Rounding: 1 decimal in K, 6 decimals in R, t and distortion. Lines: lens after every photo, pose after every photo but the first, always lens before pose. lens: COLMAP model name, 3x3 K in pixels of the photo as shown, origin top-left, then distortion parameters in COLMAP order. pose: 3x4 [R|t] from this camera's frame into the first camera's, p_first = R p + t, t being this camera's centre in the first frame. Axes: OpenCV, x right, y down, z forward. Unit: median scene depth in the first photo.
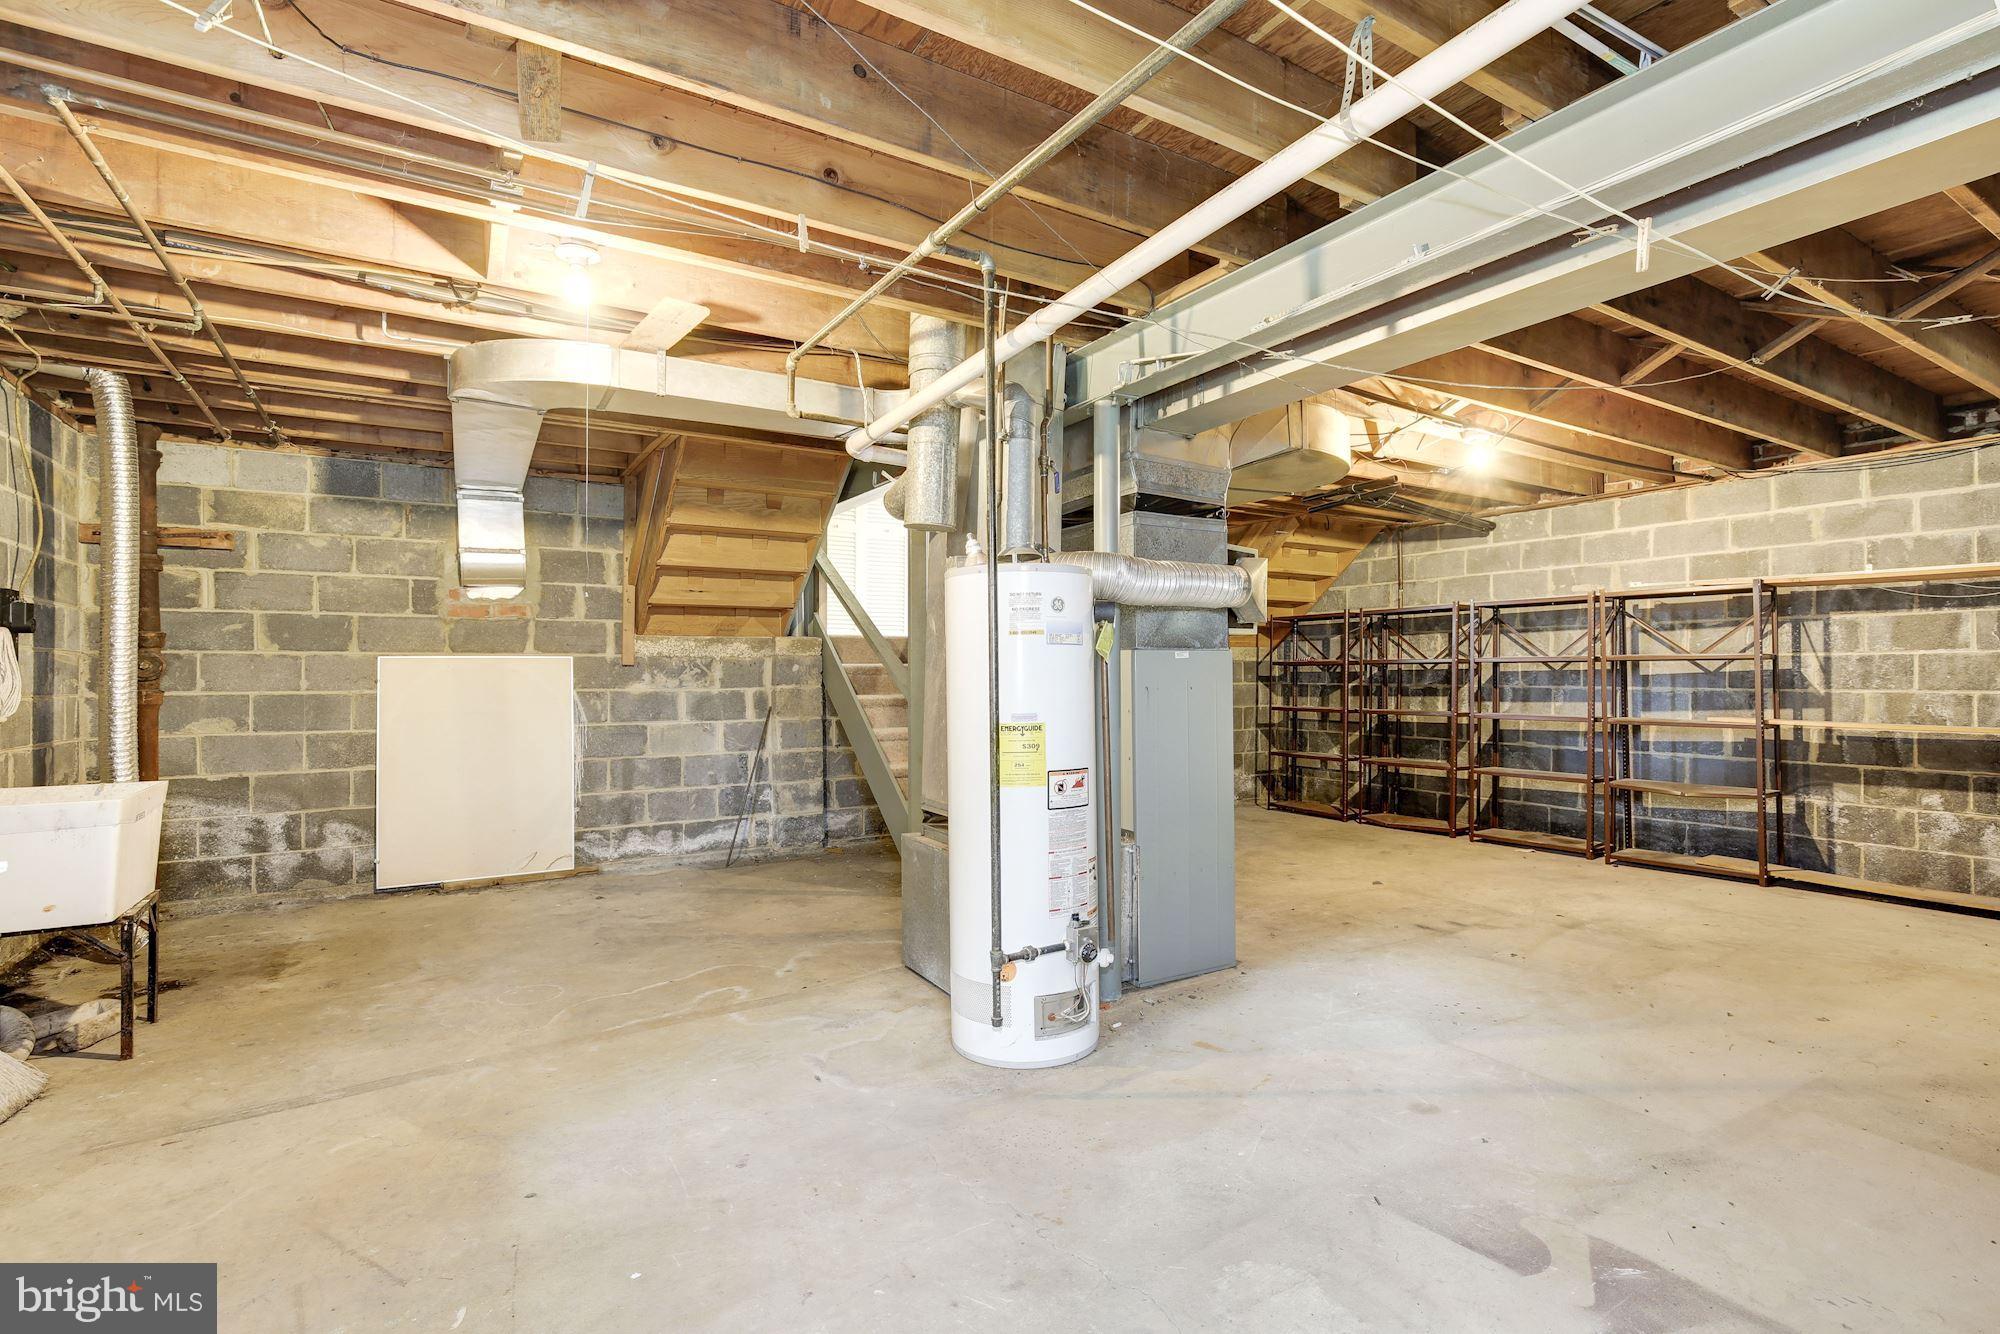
lens RADIAL K [[915.5, 0, 985.8], [0, 915.5, 671.0], [0, 0, 1]] dist [-0.022442, 0.004696]
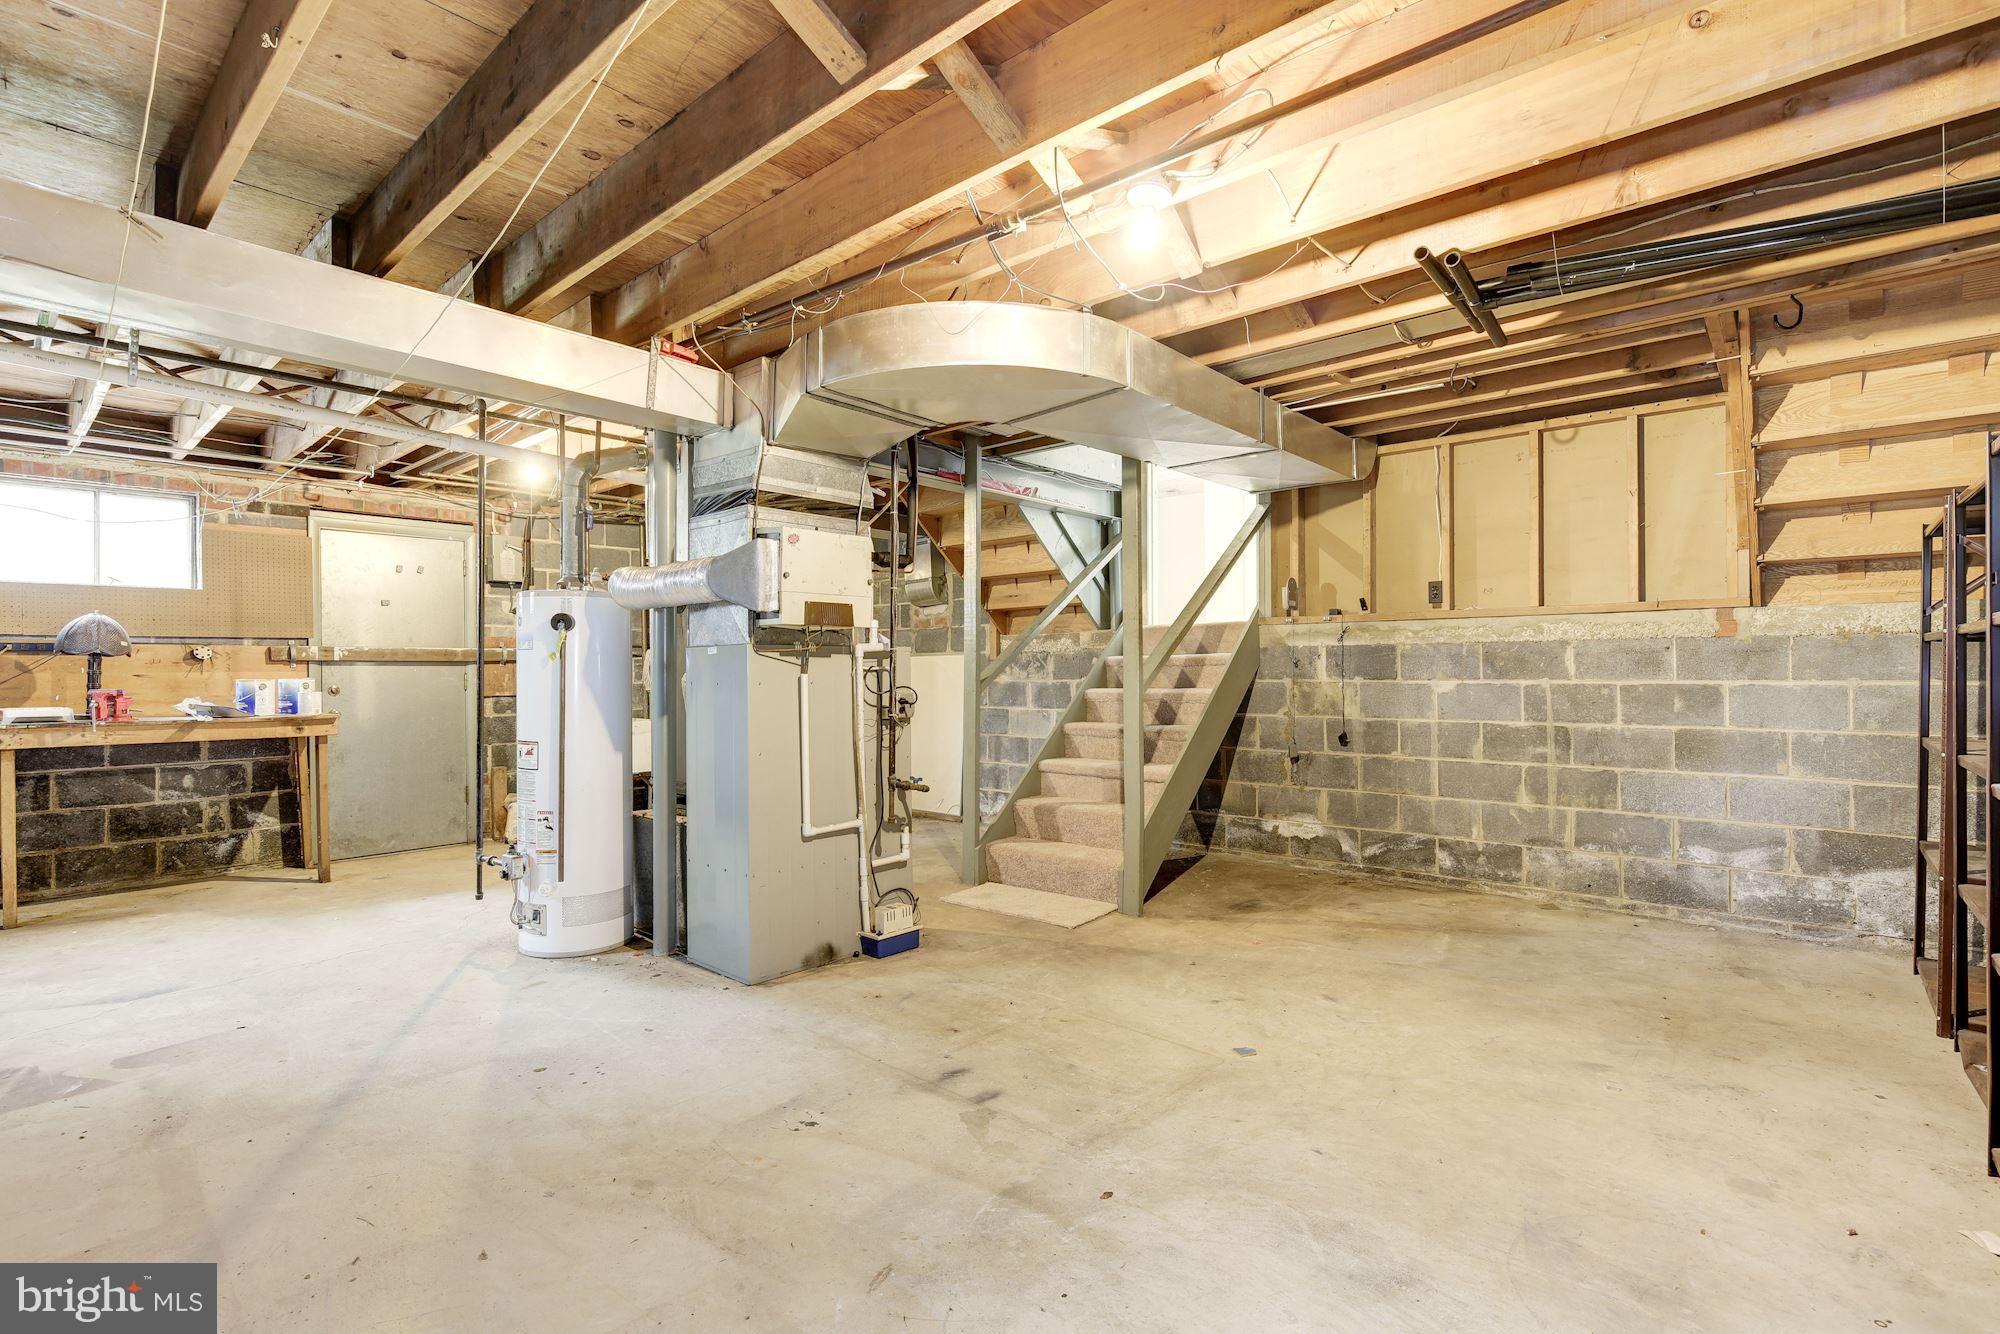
lens RADIAL K [[915.5, 0, 982.8], [0, 915.5, 668.0], [0, 0, 1]] dist [-0.022442, 0.004696]
pose [[0.323905, 0.001414, -0.946089, 1.201231], [0.007655, 0.999962, 0.004115, -0.001354], [0.946059, -0.008575, 0.323882, 0.905767]]
